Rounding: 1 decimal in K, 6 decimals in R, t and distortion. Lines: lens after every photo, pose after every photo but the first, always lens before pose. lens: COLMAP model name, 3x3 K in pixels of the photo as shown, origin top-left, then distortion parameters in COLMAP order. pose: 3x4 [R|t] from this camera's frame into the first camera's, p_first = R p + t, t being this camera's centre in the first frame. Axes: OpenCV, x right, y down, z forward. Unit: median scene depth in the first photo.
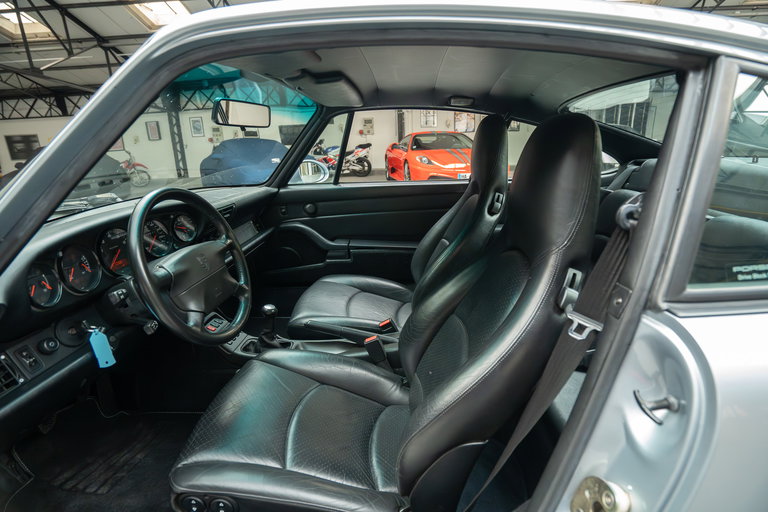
lens RADIAL K [[361.7, 0, 384.0], [0, 361.7, 256.0], [0, 0, 1]] dist [-0.062575, 0.028548]
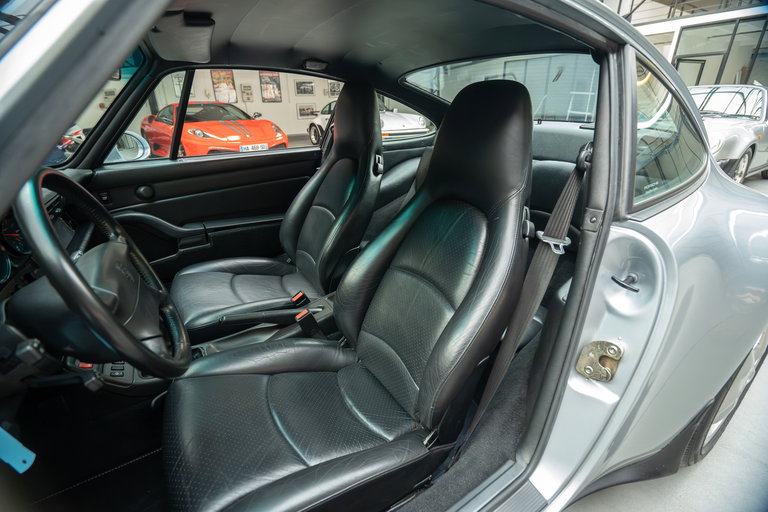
lens RADIAL K [[337.9, 0, 381.8], [0, 337.9, 261.8], [0, 0, 1]] dist [-0.057641, 0.019998]
pose [[0.831726, -0.213047, 0.512681, -0.179202], [0.153917, 0.975729, 0.155767, -0.010606], [-0.533423, -0.050645, 0.844331, 0.076264]]
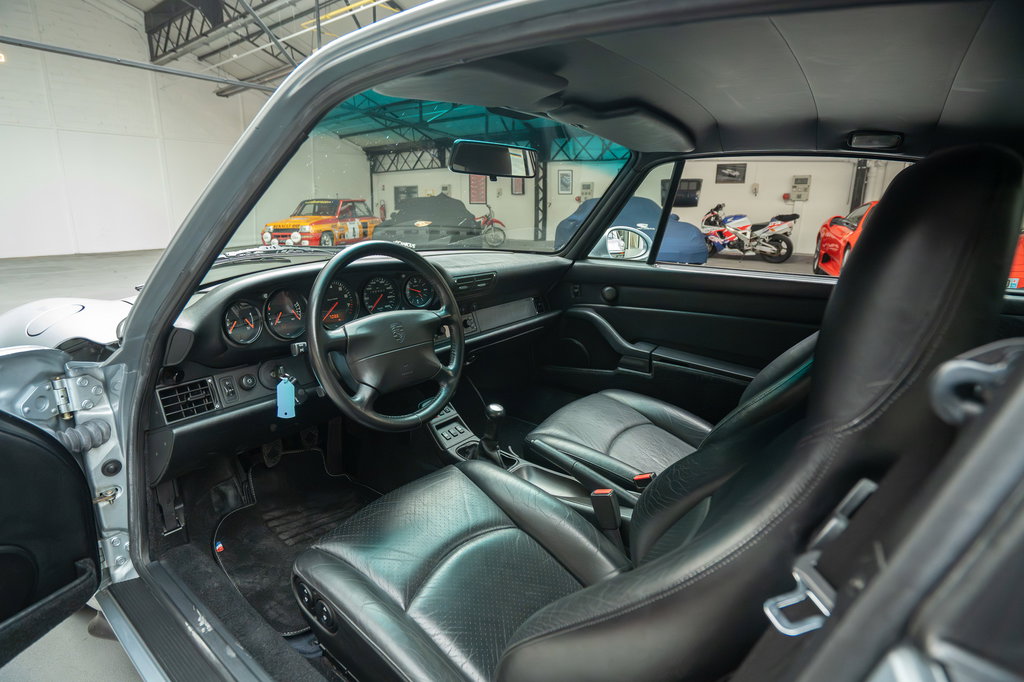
lens RADIAL K [[482.2, 0, 512.0], [0, 482.2, 341.0], [0, 0, 1]] dist [-0.062575, 0.028548]
pose [[0.824715, 0.187143, -0.533688, 0.171046], [-0.203988, 0.978575, 0.027923, -0.025069], [0.527479, 0.085838, 0.845220, 0.091504]]
